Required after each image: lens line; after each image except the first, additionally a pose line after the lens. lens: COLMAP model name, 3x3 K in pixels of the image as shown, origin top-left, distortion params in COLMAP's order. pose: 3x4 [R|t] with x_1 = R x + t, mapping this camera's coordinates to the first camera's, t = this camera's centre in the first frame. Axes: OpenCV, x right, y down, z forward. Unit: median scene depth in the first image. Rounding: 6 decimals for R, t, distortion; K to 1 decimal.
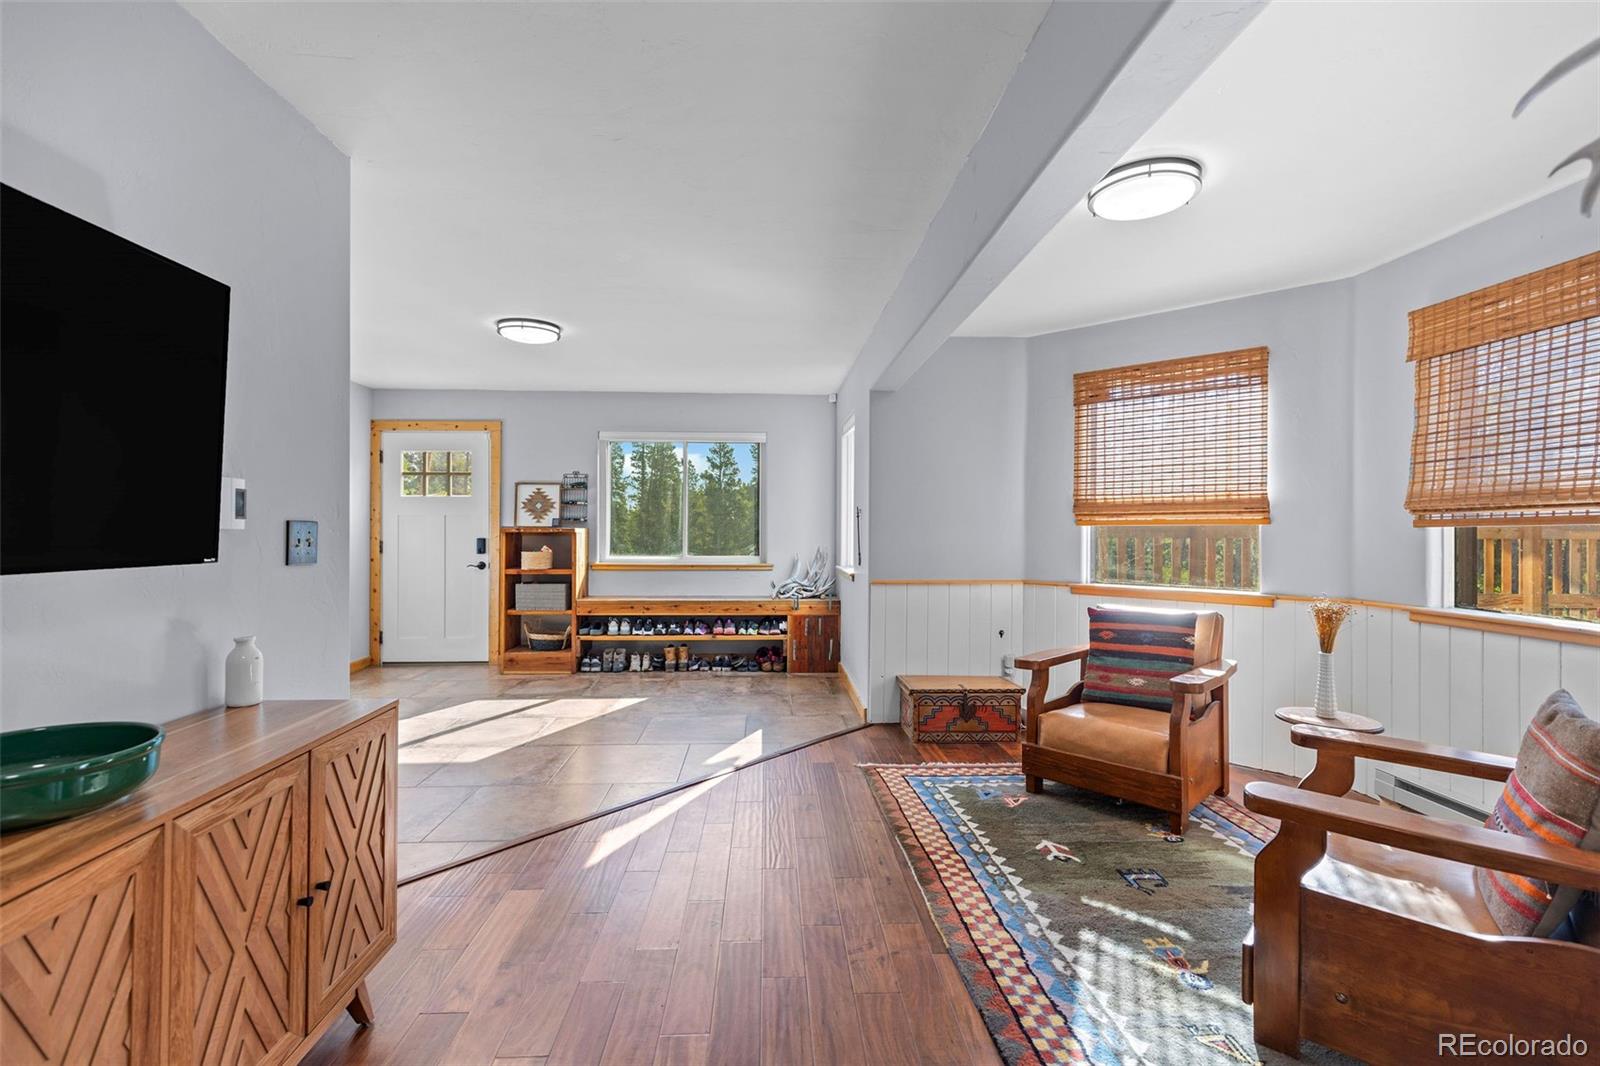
lens RADIAL K [[731.9, 0, 793.7], [0, 731.9, 526.7], [0, 0, 1]] dist [0.001085, -0.000021]
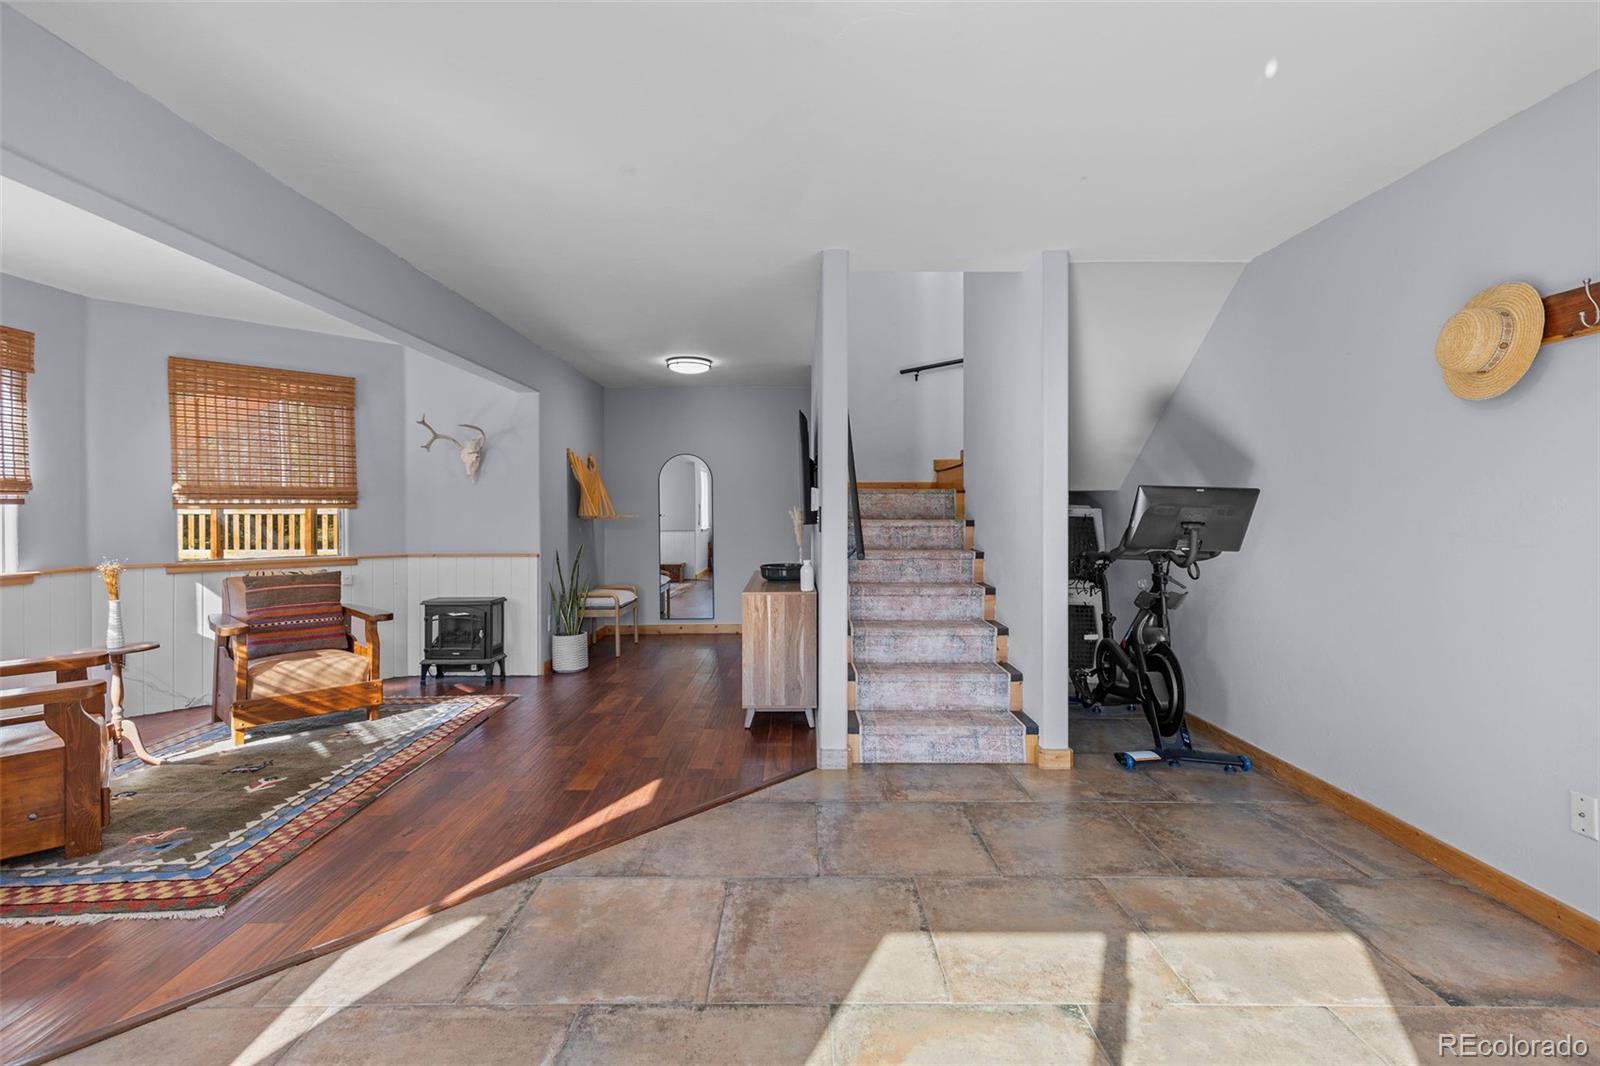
lens RADIAL K [[731.9, 0, 805.9], [0, 731.9, 523.1], [0, 0, 1]] dist [0.001085, -0.000021]
pose [[-0.999621, -0.009086, 0.025968, -0.524612], [-0.008694, 0.999847, 0.015164, -0.001031], [-0.026102, 0.014932, -0.999548, 2.085846]]
